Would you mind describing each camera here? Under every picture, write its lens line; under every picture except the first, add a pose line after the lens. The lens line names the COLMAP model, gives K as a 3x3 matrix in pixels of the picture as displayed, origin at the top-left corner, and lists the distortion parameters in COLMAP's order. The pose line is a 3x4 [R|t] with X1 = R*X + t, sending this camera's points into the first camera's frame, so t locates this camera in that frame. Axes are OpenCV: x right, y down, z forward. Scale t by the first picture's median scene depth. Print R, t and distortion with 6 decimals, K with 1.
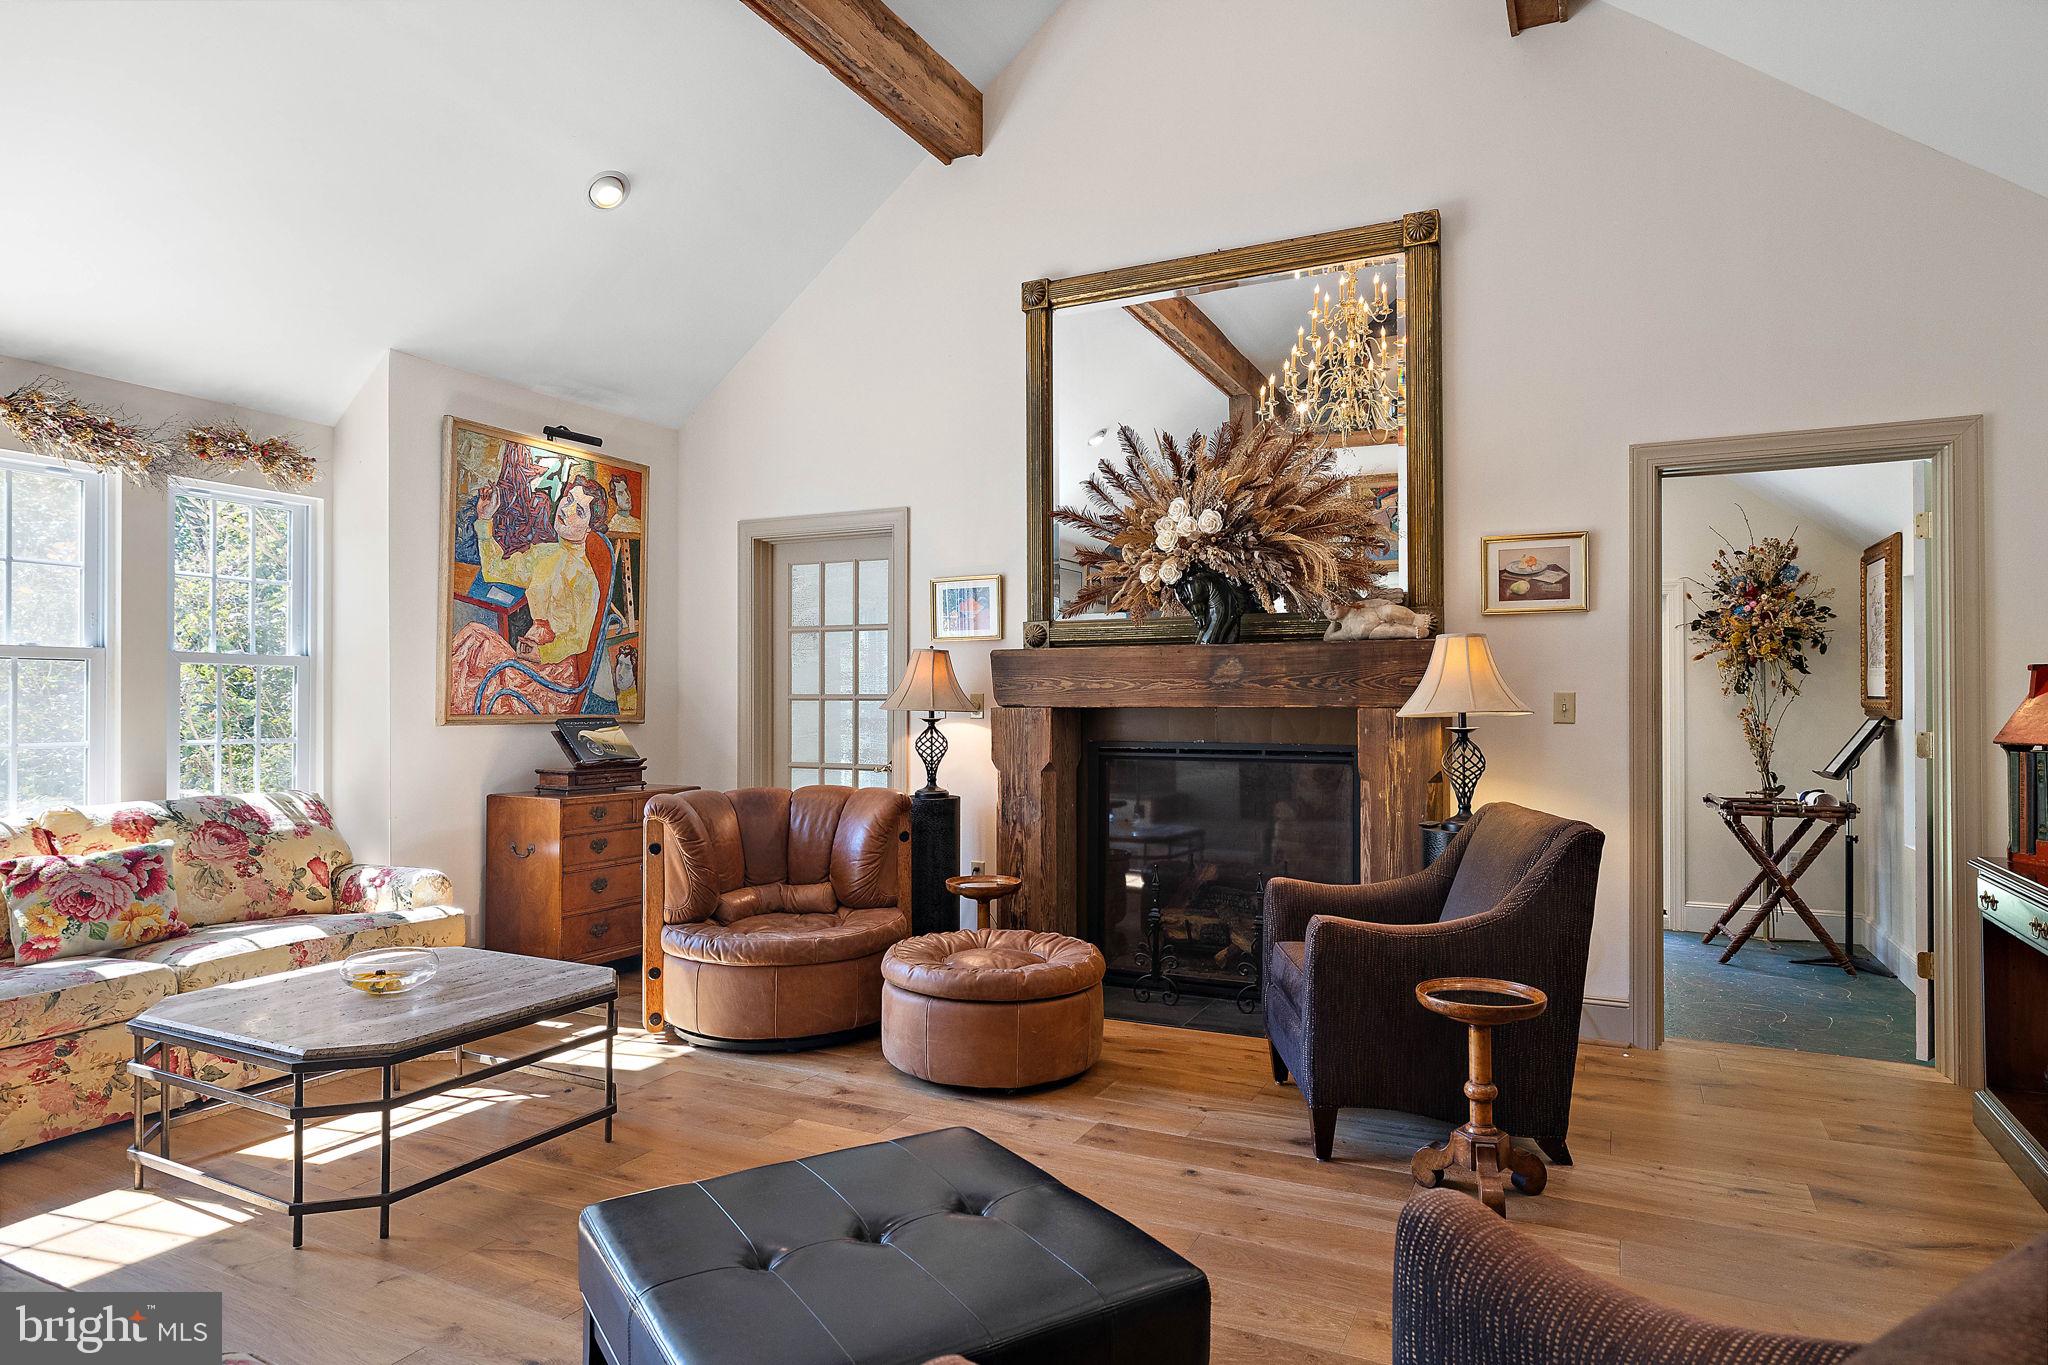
lens RADIAL K [[1168.6, 0, 1024.0], [0, 1168.6, 682.5], [0, 0, 1]] dist [-0.001010, -0.000746]
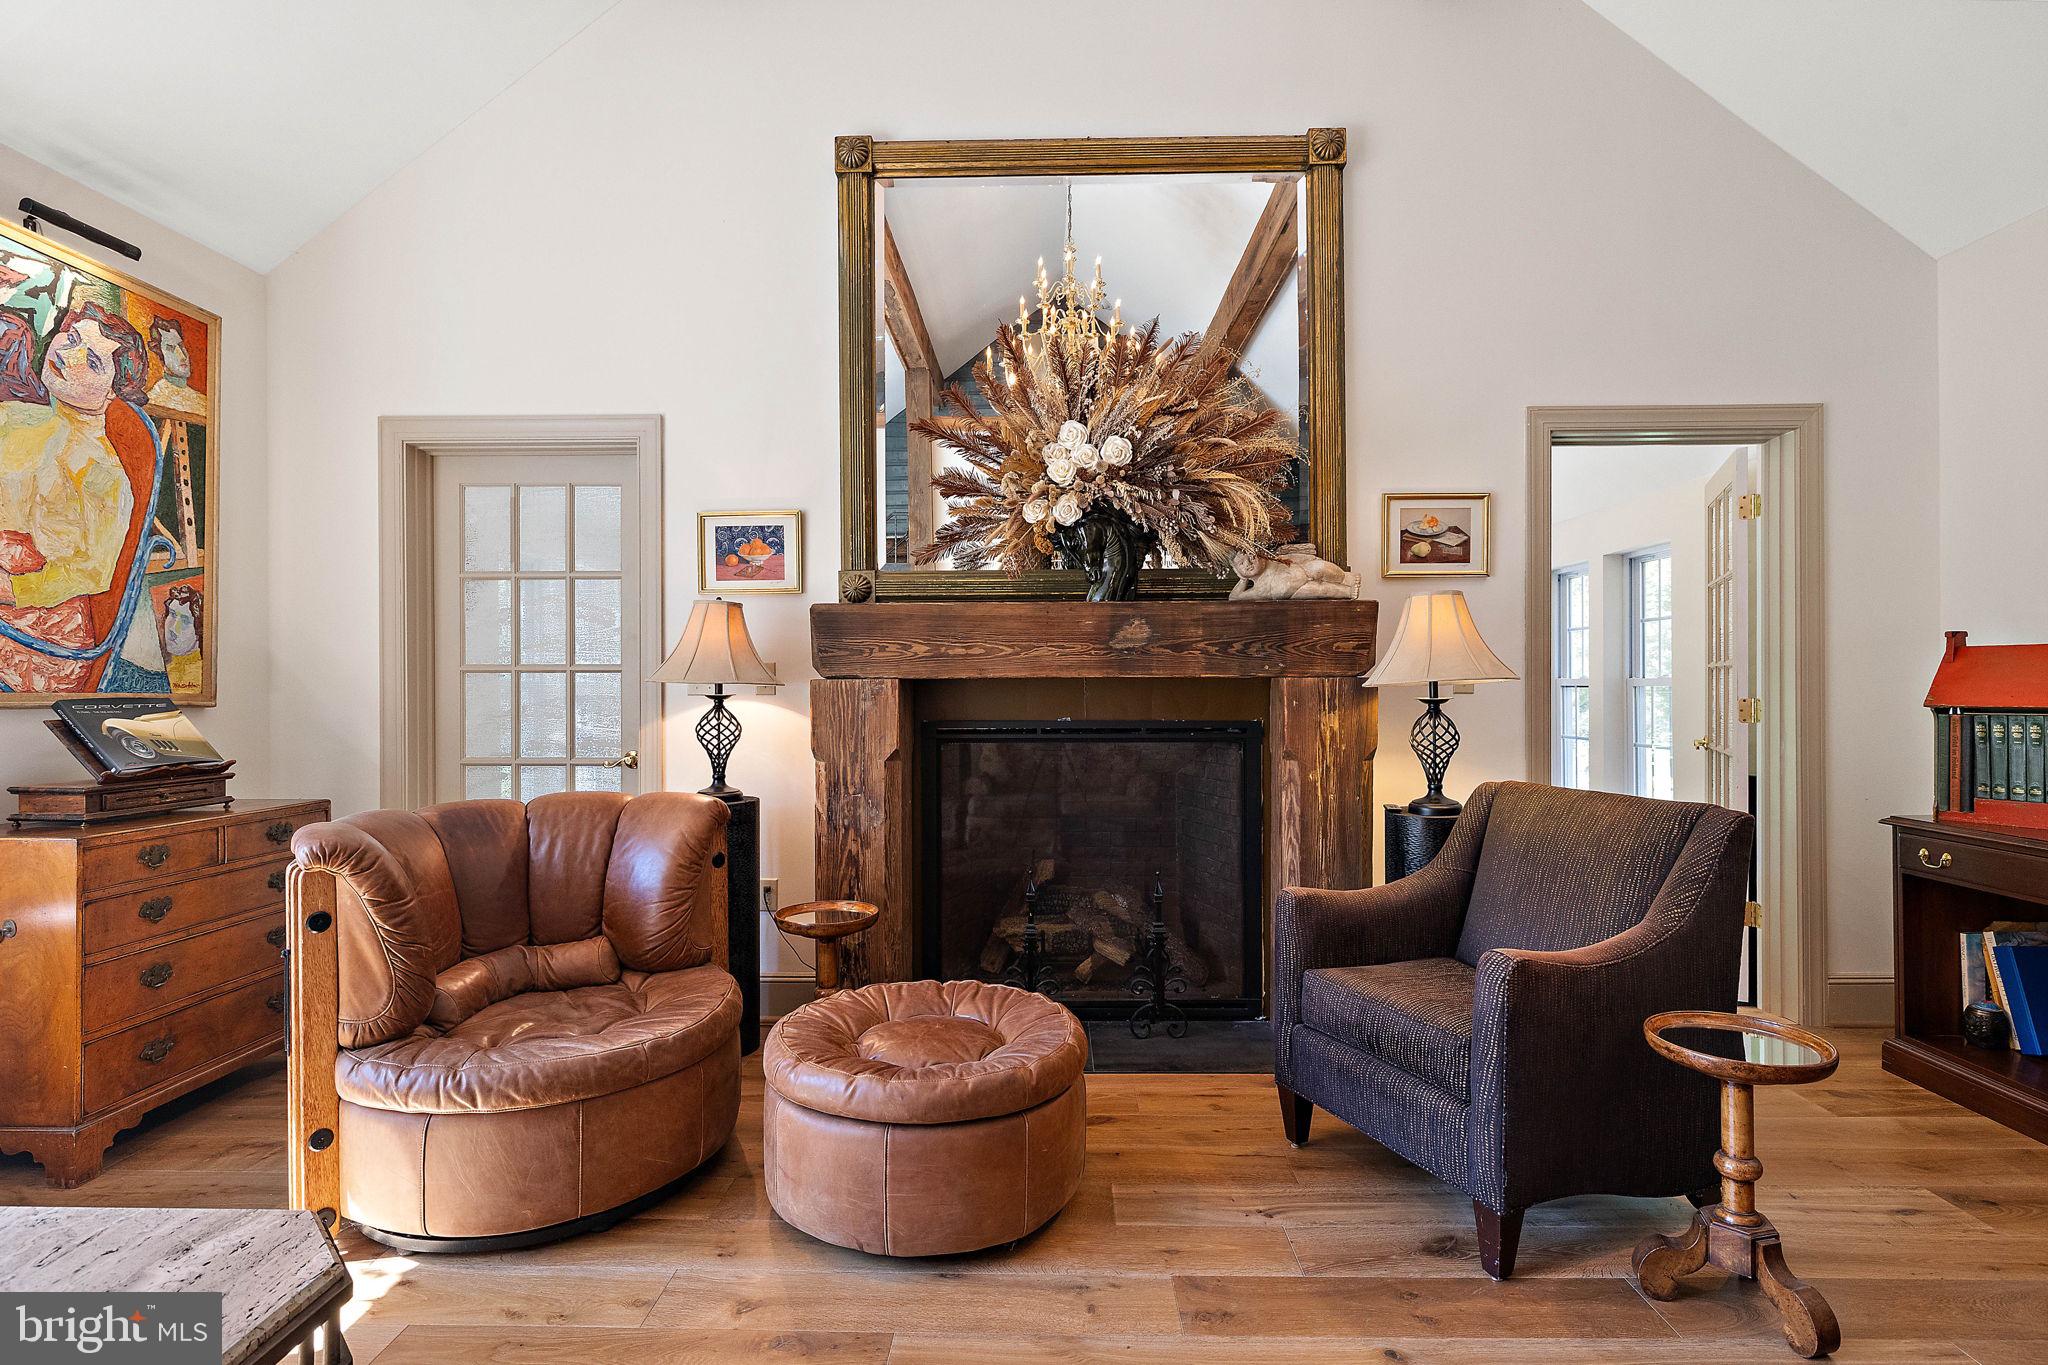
lens RADIAL K [[1006.2, 0, 1024.0], [0, 1006.2, 682.5], [0, 0, 1]] dist [0.001144, 0.001127]
pose [[0.905993, -0.001341, 0.423291, -0.198177], [-0.003835, 0.999928, 0.011375, 0.016976], [-0.423276, -0.011929, 0.905922, 0.381607]]
